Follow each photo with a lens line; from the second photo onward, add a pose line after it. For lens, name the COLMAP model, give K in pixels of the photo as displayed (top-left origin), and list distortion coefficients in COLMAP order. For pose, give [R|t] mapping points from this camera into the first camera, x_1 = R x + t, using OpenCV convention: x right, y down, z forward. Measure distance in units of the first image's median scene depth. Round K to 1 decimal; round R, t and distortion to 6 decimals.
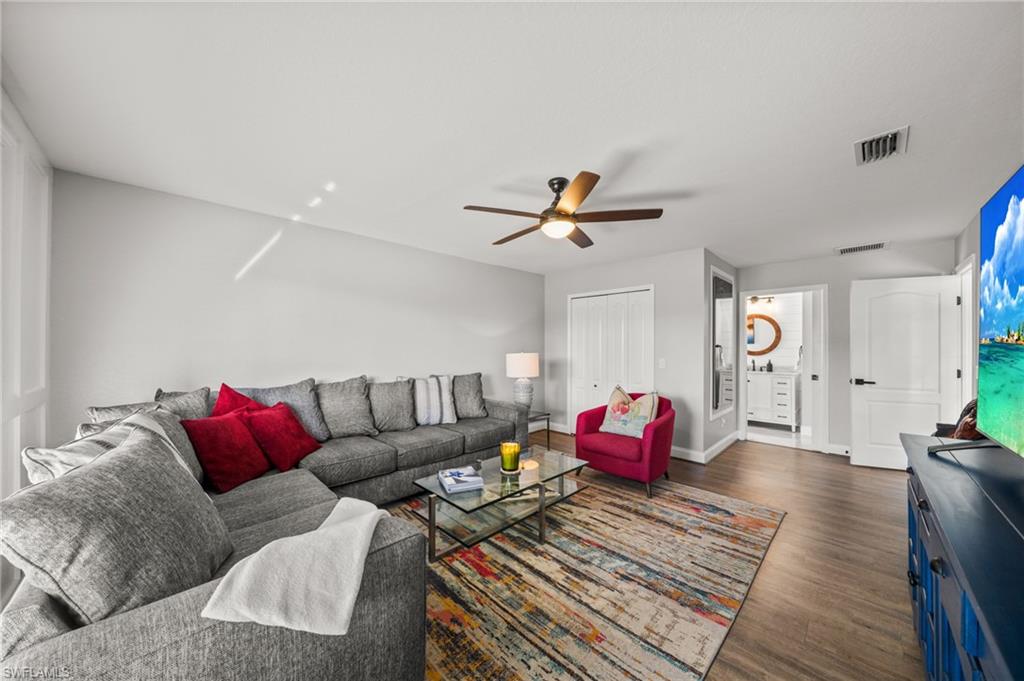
lens RADIAL K [[350.5, 0, 503.5], [0, 350.5, 344.1], [0, 0, 1]] dist [-0.001388, -0.000356]
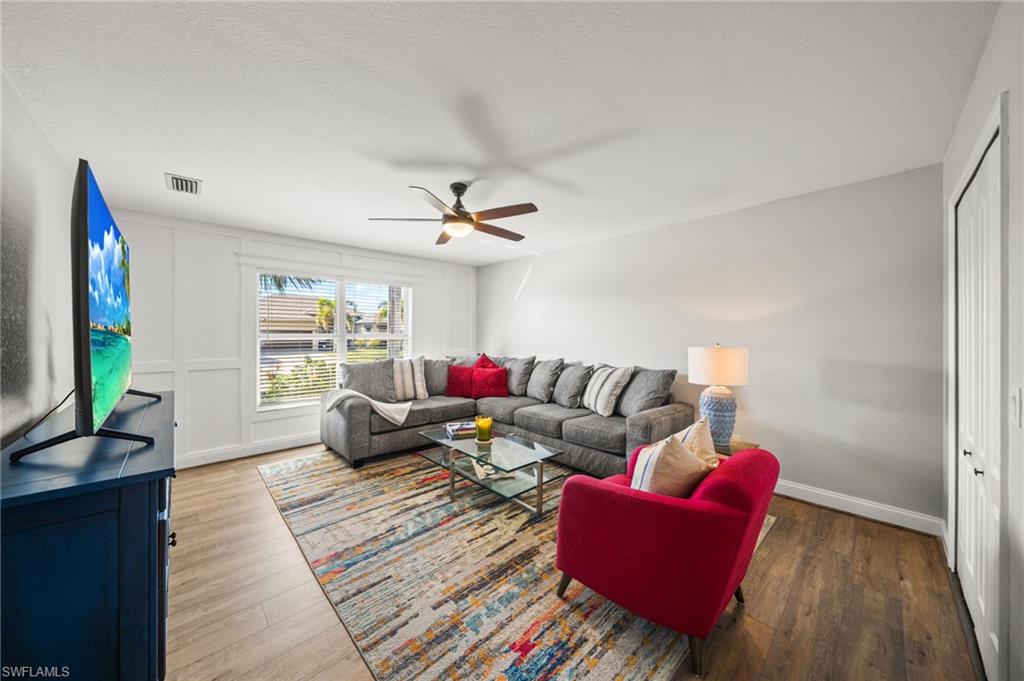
lens RADIAL K [[350.5, 0, 502.3], [0, 350.5, 336.3], [0, 0, 1]] dist [-0.001388, -0.000356]
pose [[-0.022741, 0.002518, -0.999738, 1.409779], [0.003984, 0.999989, 0.002428, 0.010697], [0.999733, -0.003928, -0.022751, 1.297072]]
